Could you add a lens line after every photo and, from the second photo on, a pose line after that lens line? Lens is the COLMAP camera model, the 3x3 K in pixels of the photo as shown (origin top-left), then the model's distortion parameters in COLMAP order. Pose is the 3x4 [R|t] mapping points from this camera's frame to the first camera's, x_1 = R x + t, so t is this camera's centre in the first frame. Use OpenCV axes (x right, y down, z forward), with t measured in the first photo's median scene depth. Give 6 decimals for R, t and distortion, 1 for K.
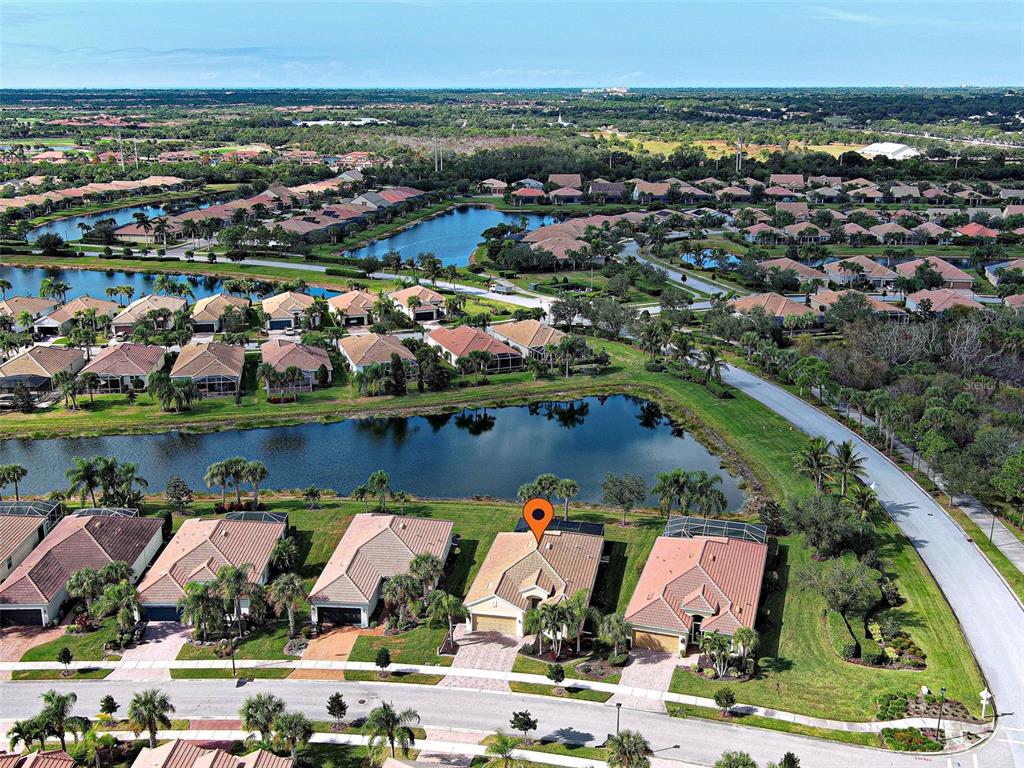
lens RADIAL K [[1338.7, 0, 512.0], [0, 1338.7, 384.0], [0, 0, 1]] dist [0.008658, -0.020913]
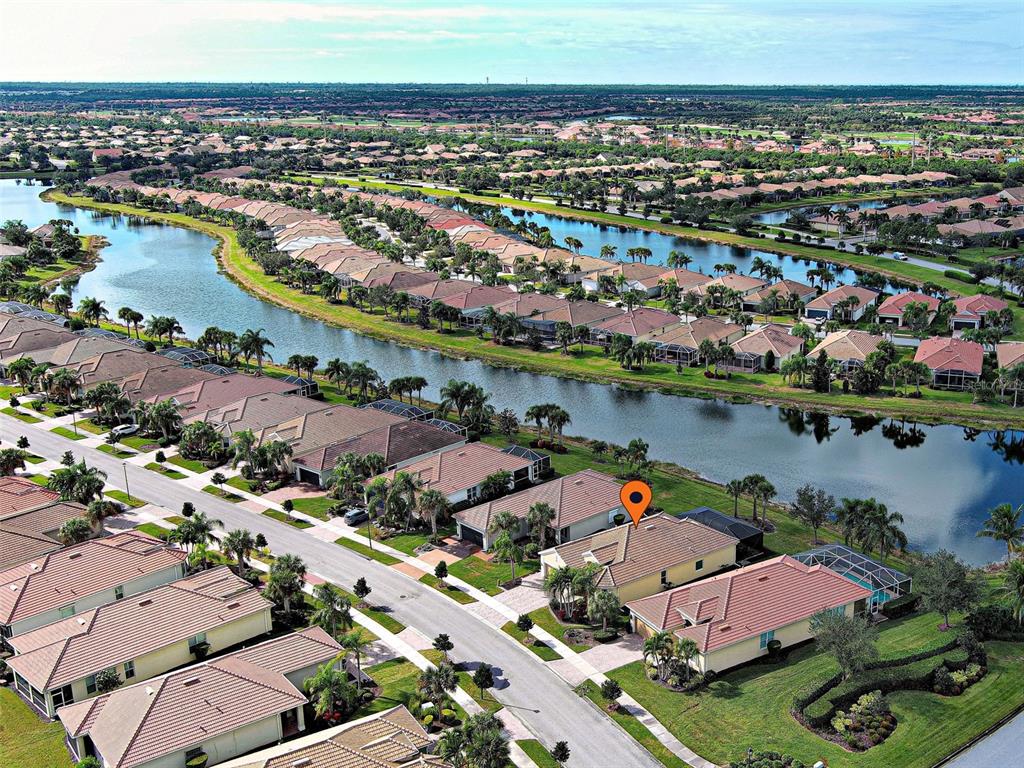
lens RADIAL K [[1338.7, 0, 512.0], [0, 1338.7, 384.0], [0, 0, 1]] dist [0.008658, -0.020913]
pose [[0.671500, 0.164109, -0.722604, 0.481116], [-0.161975, 0.984093, 0.072976, -0.032586], [0.723085, 0.068040, 0.687399, 0.141120]]
